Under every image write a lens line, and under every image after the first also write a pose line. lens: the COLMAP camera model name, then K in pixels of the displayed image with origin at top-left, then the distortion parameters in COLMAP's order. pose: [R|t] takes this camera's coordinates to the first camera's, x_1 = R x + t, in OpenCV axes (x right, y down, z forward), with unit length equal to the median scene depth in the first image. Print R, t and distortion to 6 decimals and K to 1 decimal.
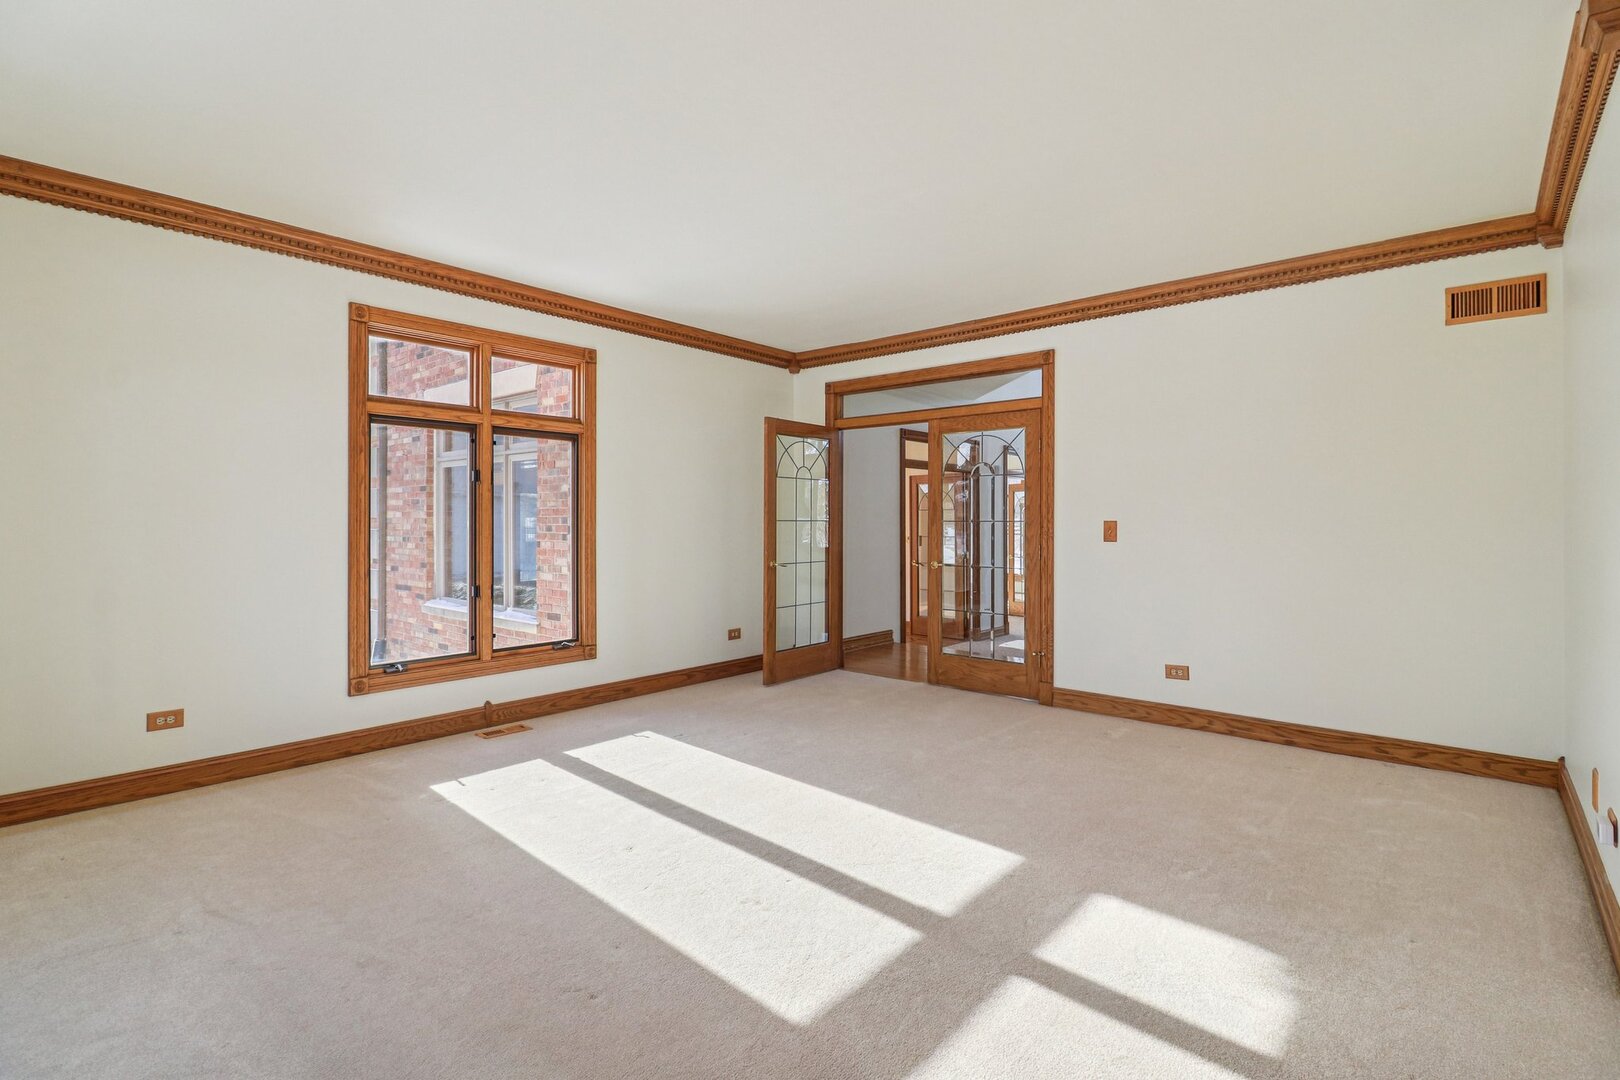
lens RADIAL K [[762.3, 0, 842.0], [0, 762.3, 538.4], [0, 0, 1]] dist [0.000363, -0.001875]
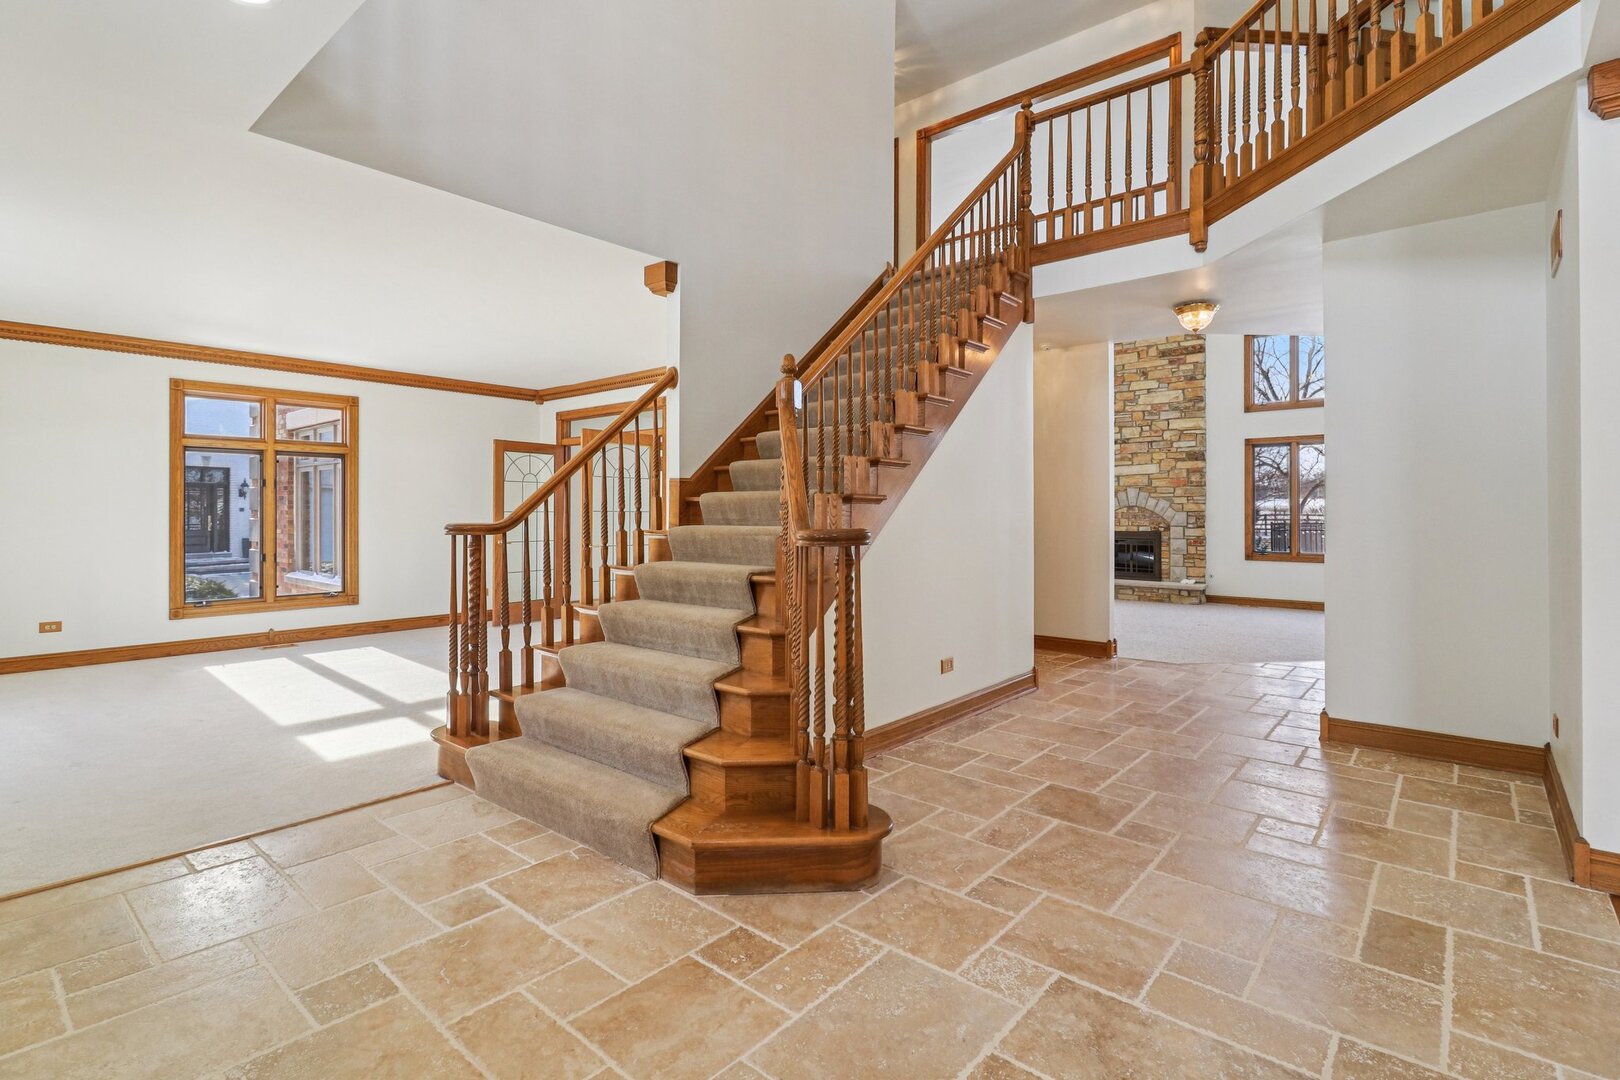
lens RADIAL K [[762.3, 0, 810.2], [0, 762.3, 530.4], [0, 0, 1]] dist [0.000363, -0.001875]
pose [[0.999916, 0.000518, -0.012979, 0.589518], [-0.000522, 1.000000, -0.000322, 0.012945], [0.012979, 0.000329, 0.999916, -0.484309]]
